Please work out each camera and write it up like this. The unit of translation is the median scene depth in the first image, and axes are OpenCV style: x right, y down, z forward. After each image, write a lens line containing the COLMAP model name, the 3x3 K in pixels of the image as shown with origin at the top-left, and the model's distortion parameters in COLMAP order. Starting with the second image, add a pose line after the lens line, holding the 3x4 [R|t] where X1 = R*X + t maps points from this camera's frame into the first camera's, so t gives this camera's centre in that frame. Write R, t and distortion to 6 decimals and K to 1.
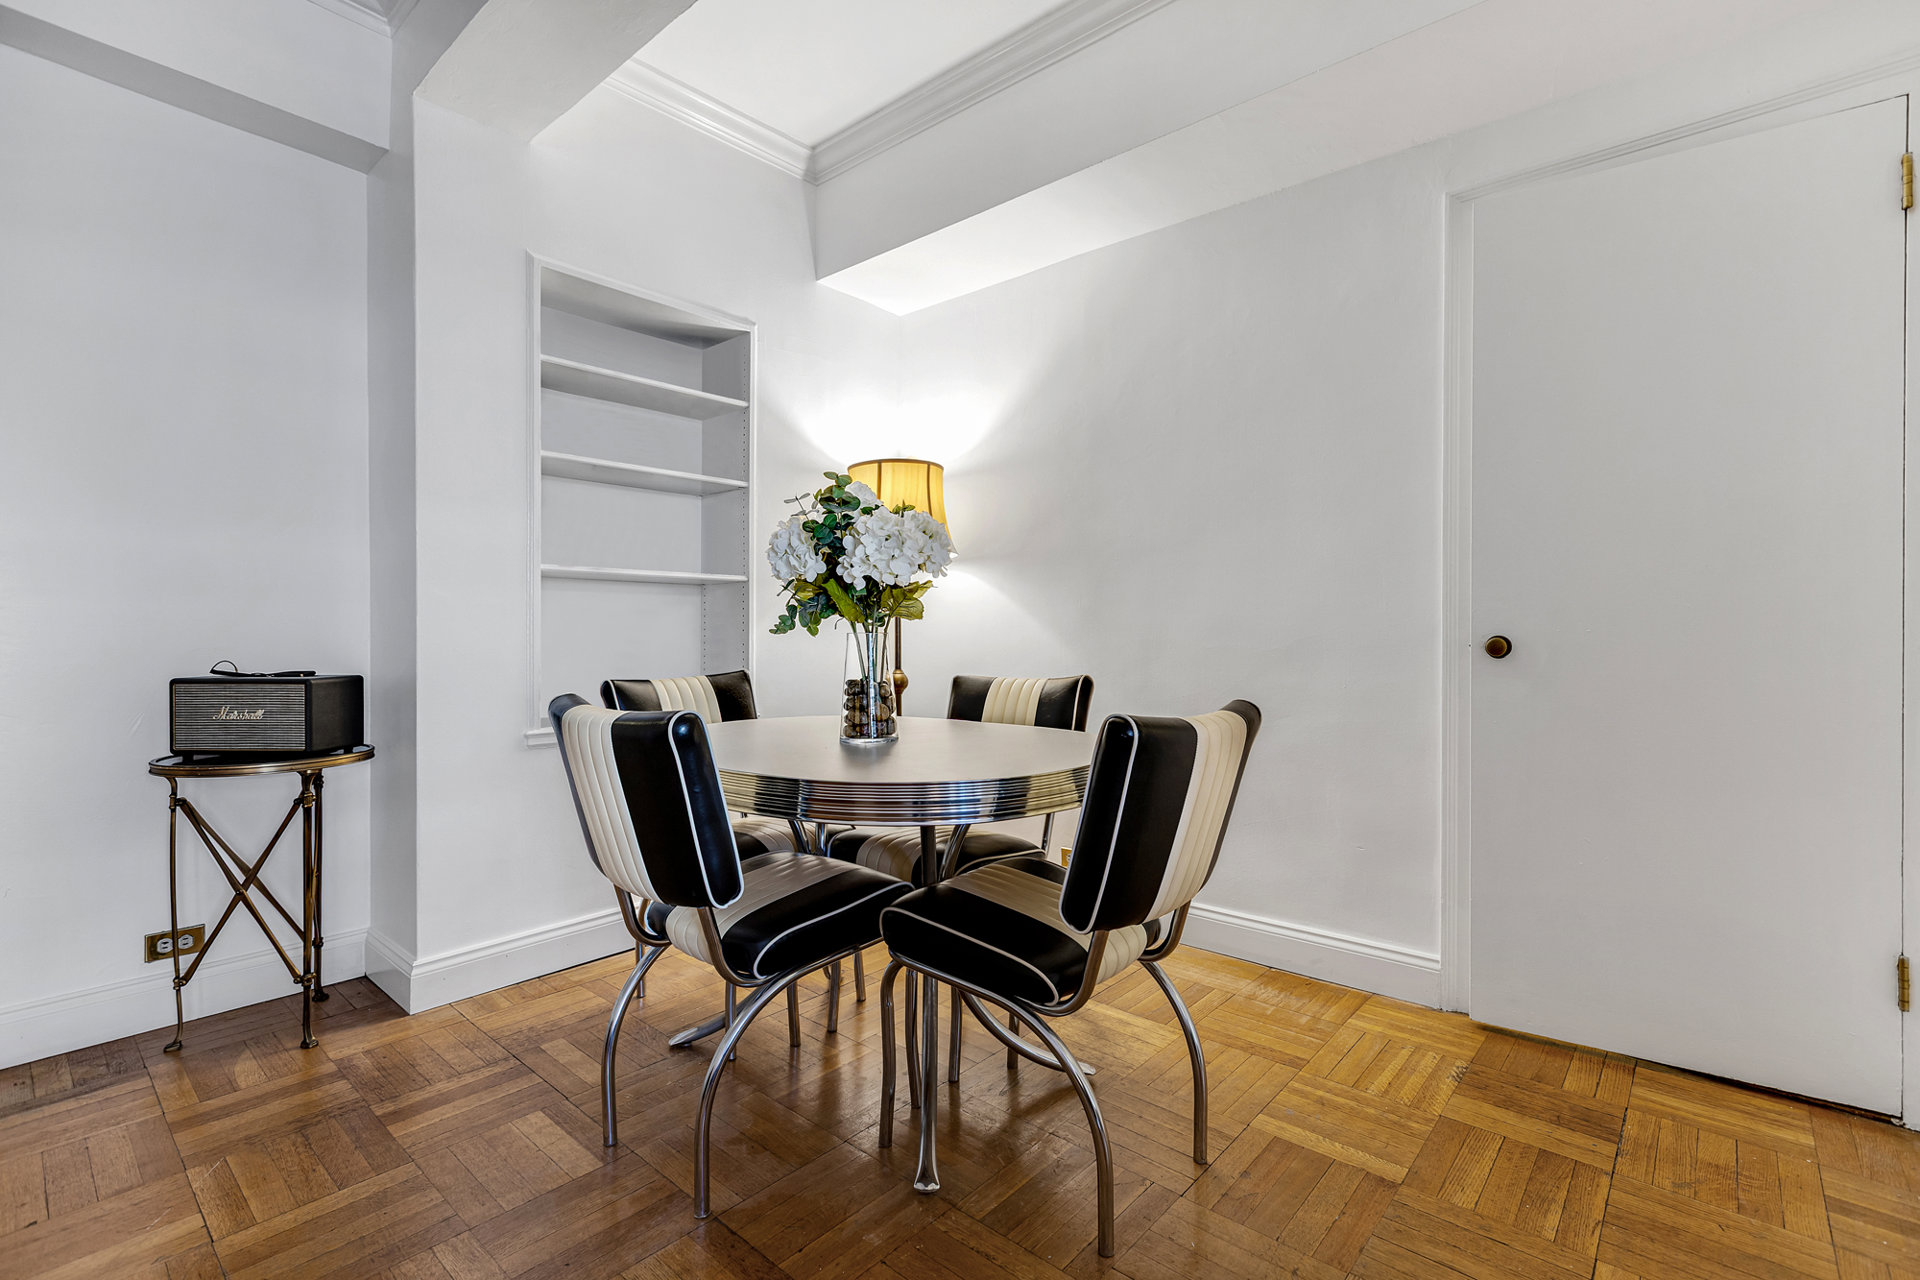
lens RADIAL K [[866.0, 0, 972.7], [0, 866.0, 629.9], [0, 0, 1]] dist [0.000173, 0.000036]
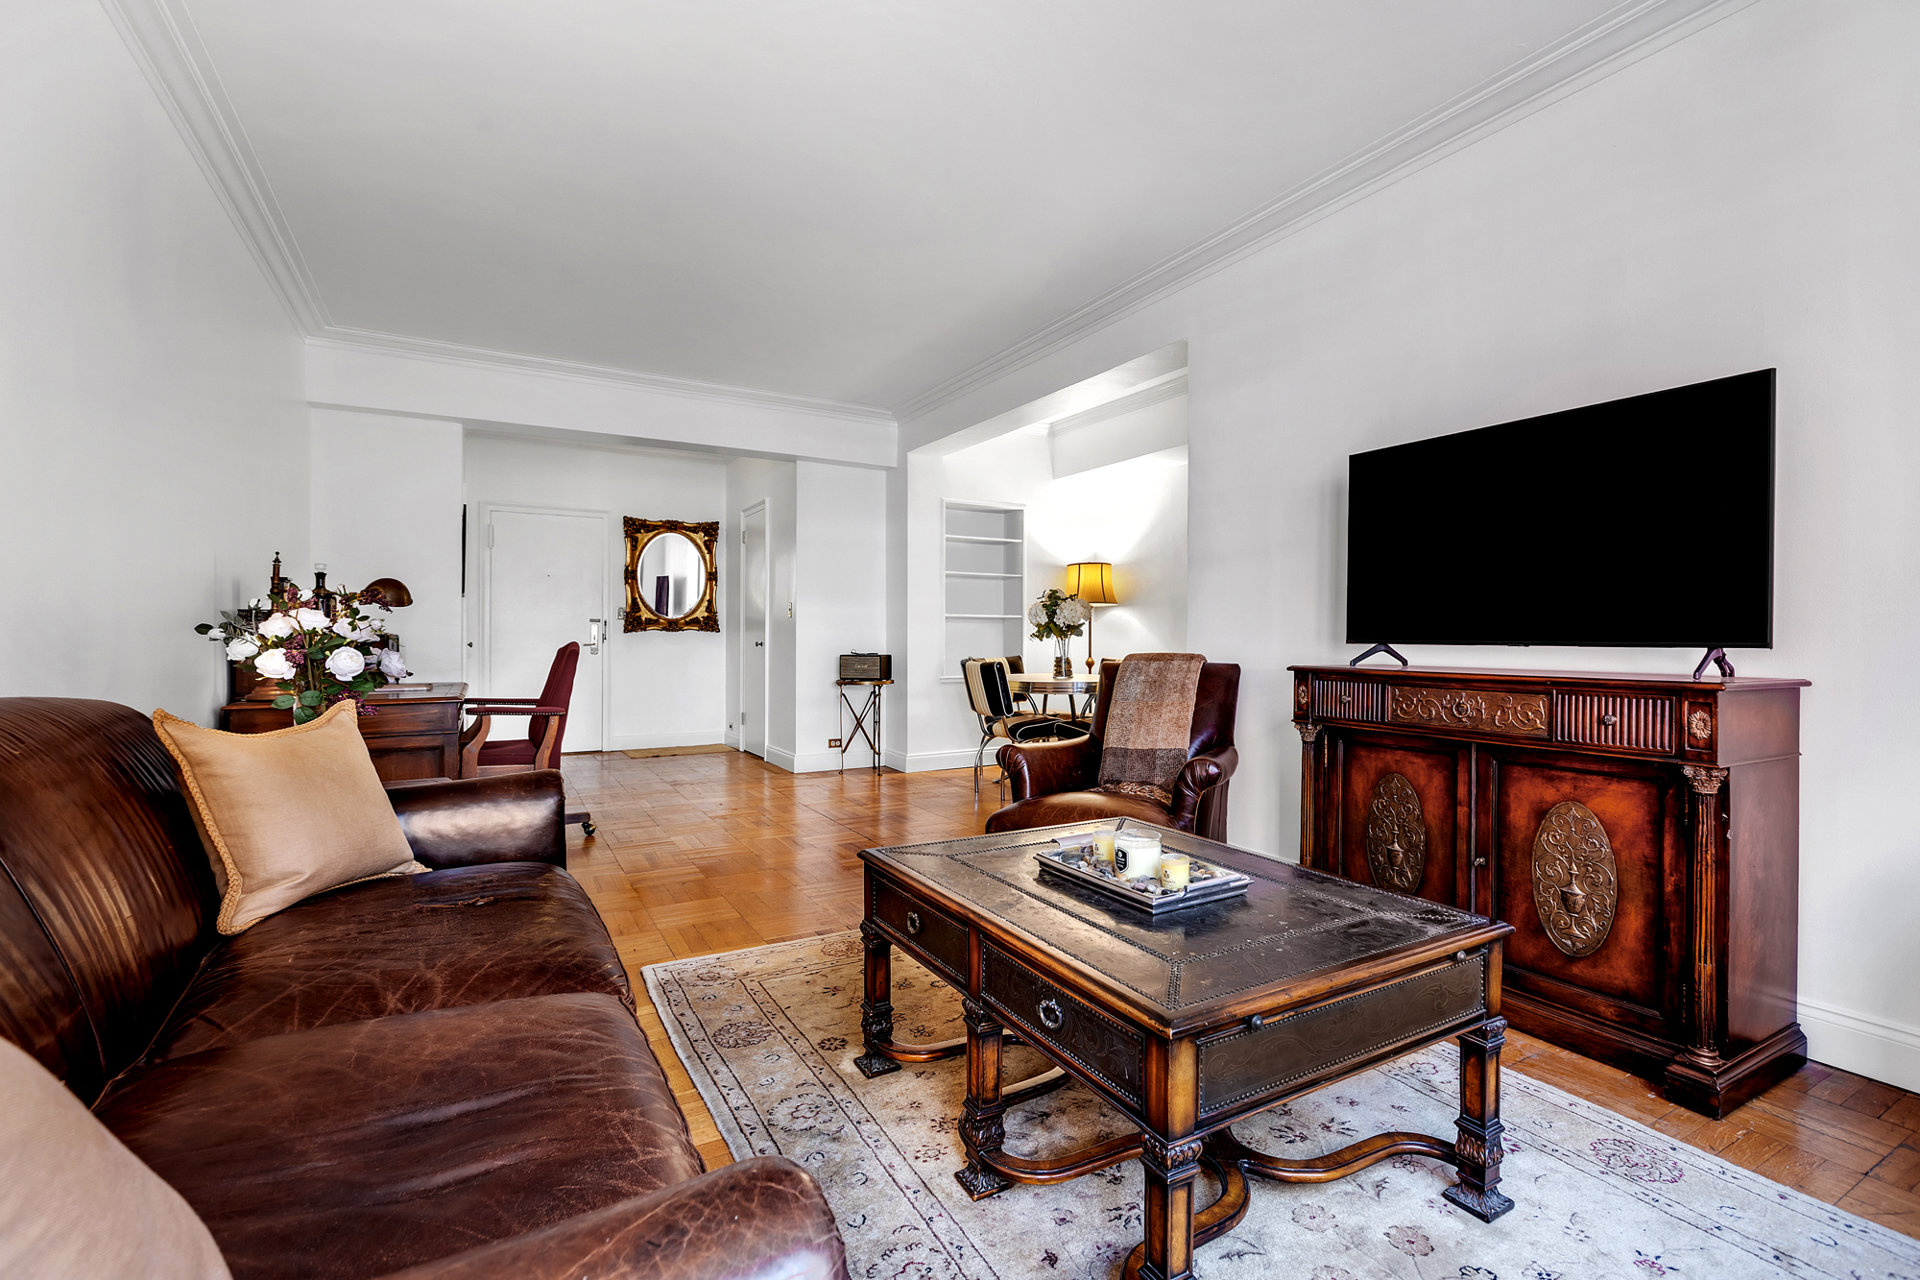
lens RADIAL K [[867.0, 0, 965.3], [0, 867.0, 615.7], [0, 0, 1]] dist [-0.000247, -0.000186]
pose [[0.939080, -0.005032, -0.343662, 0.511874], [-0.001898, 0.999802, -0.019825, -0.019905], [0.343694, 0.019269, 0.938884, -1.602901]]
